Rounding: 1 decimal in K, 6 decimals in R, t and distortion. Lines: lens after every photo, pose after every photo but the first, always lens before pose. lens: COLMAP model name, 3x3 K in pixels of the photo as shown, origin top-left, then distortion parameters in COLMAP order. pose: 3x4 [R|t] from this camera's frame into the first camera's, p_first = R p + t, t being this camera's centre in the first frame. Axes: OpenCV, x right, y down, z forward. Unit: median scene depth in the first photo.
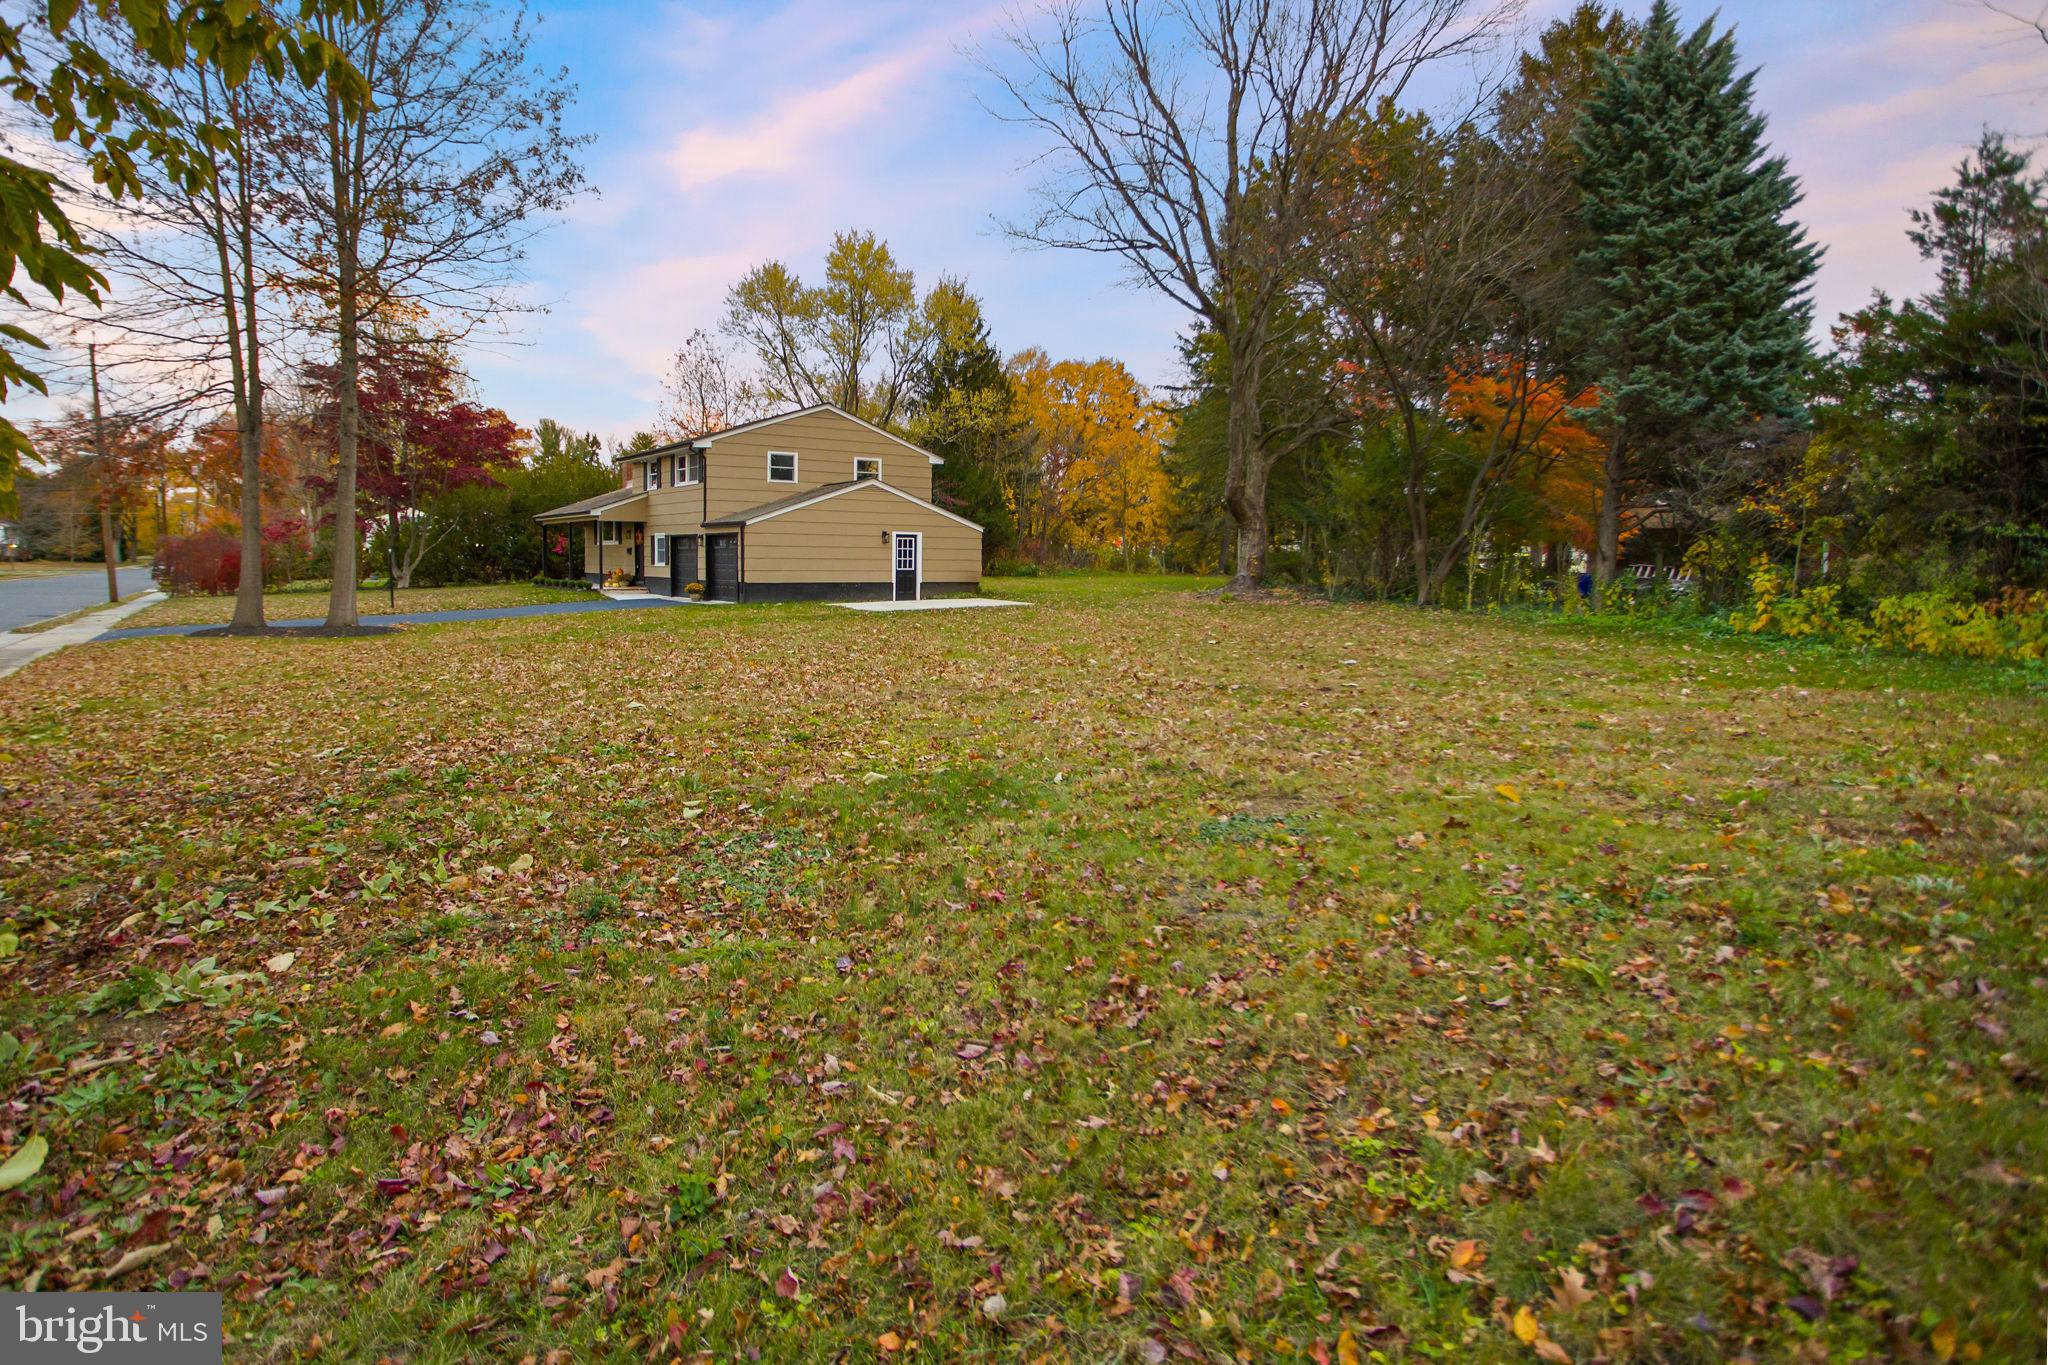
lens RADIAL K [[978.2, 0, 1027.0], [0, 978.2, 615.4], [0, 0, 1]] dist [-0.007057, -0.000933]
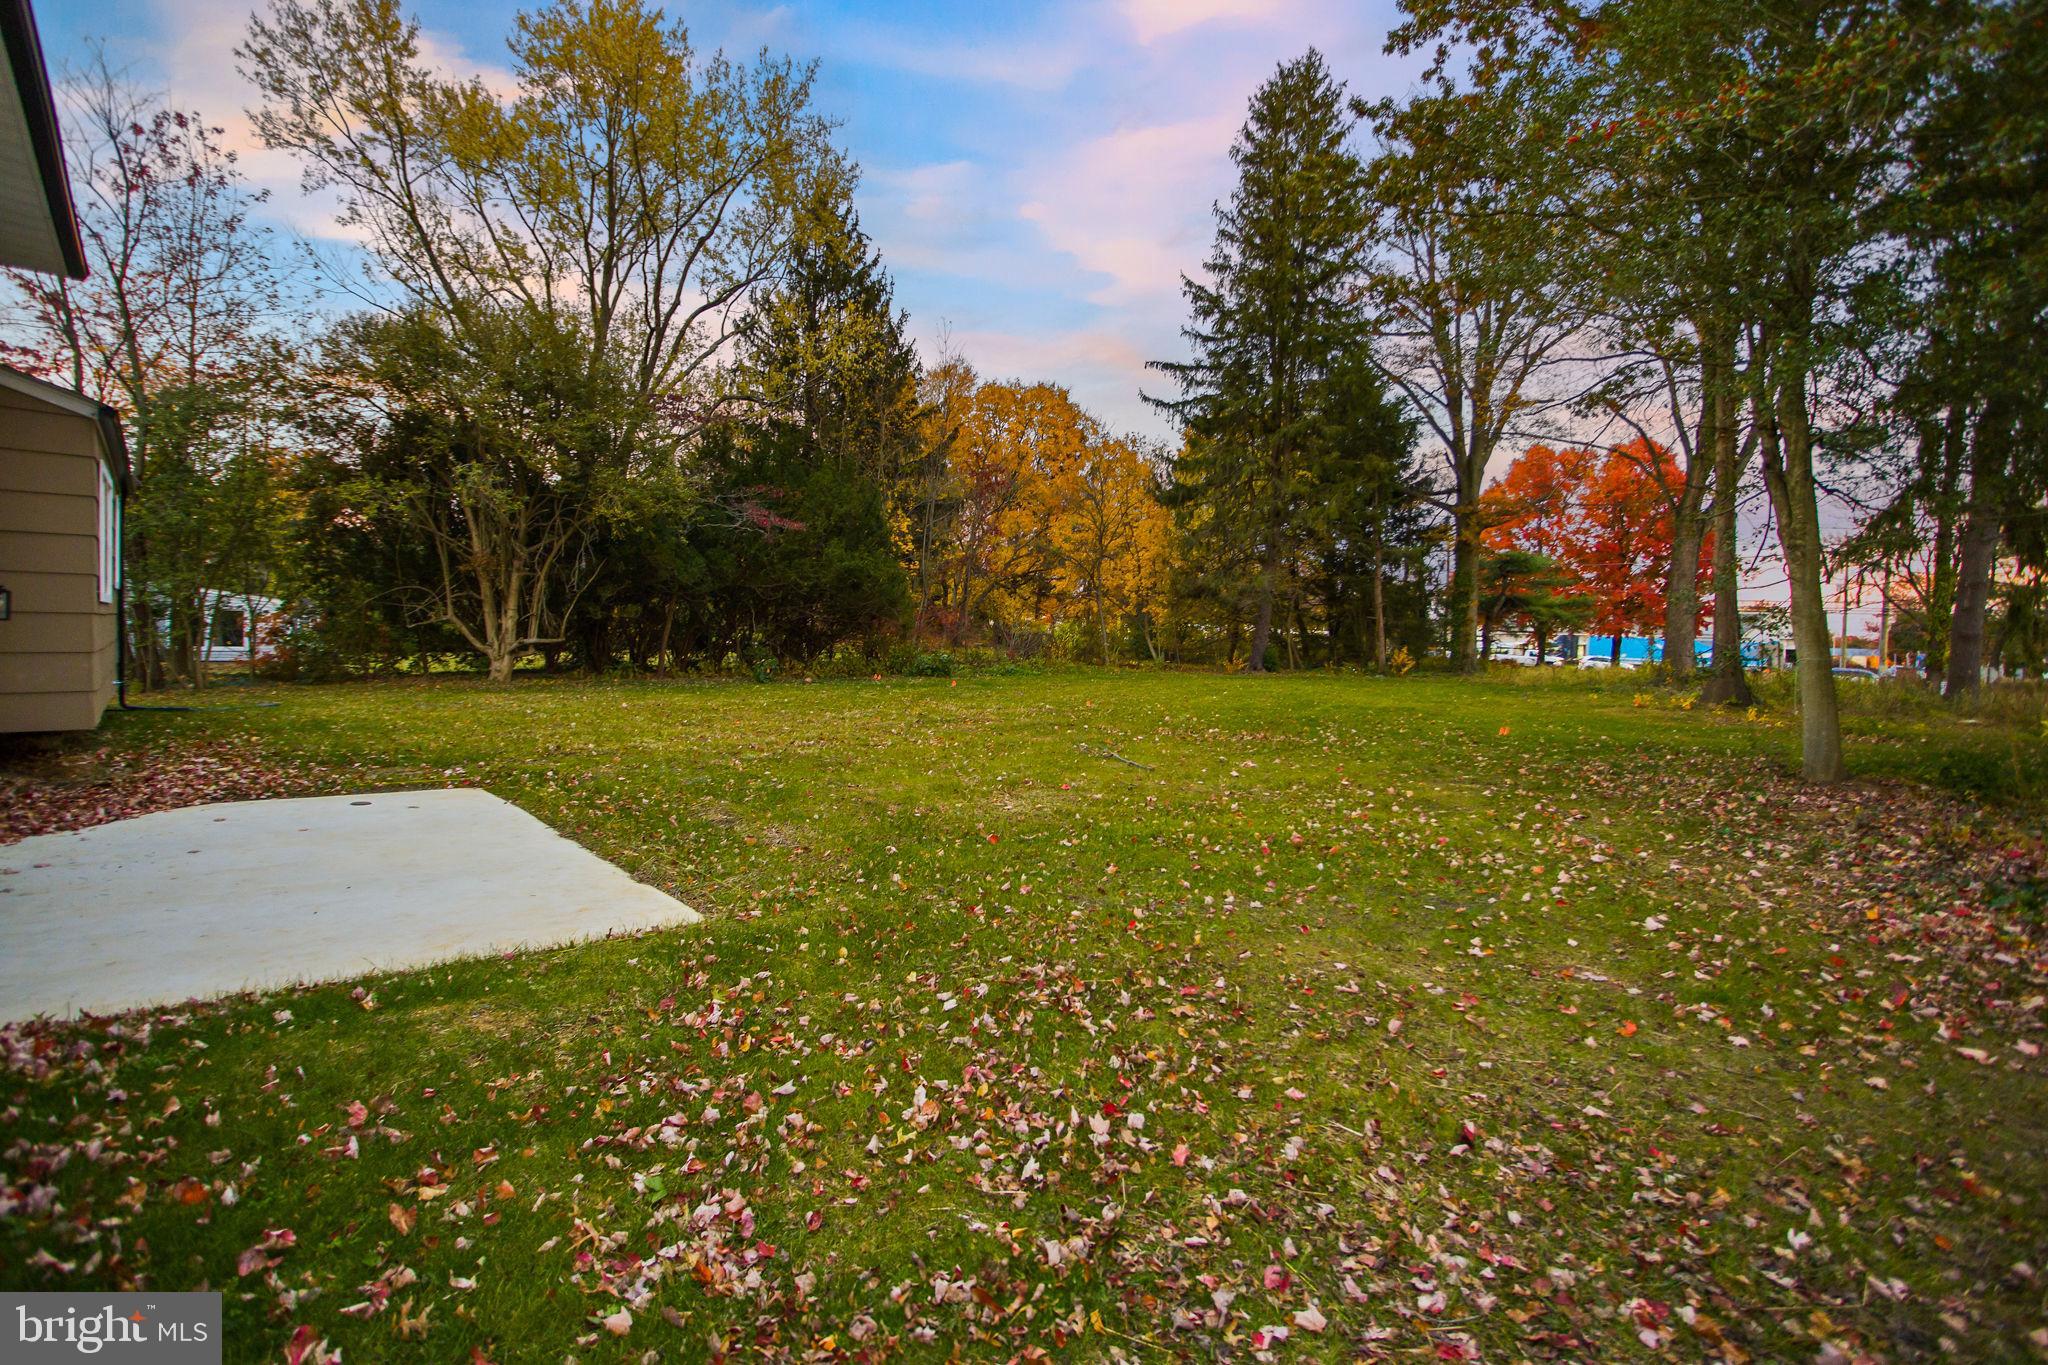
lens RADIAL K [[978.2, 0, 1027.0], [0, 978.2, 615.4], [0, 0, 1]] dist [-0.007057, -0.000933]
pose [[0.996693, 0.013182, 0.080177, 0.007256], [-0.007145, 0.997149, -0.075125, -0.026497], [-0.080939, 0.074303, 0.993946, 0.369603]]
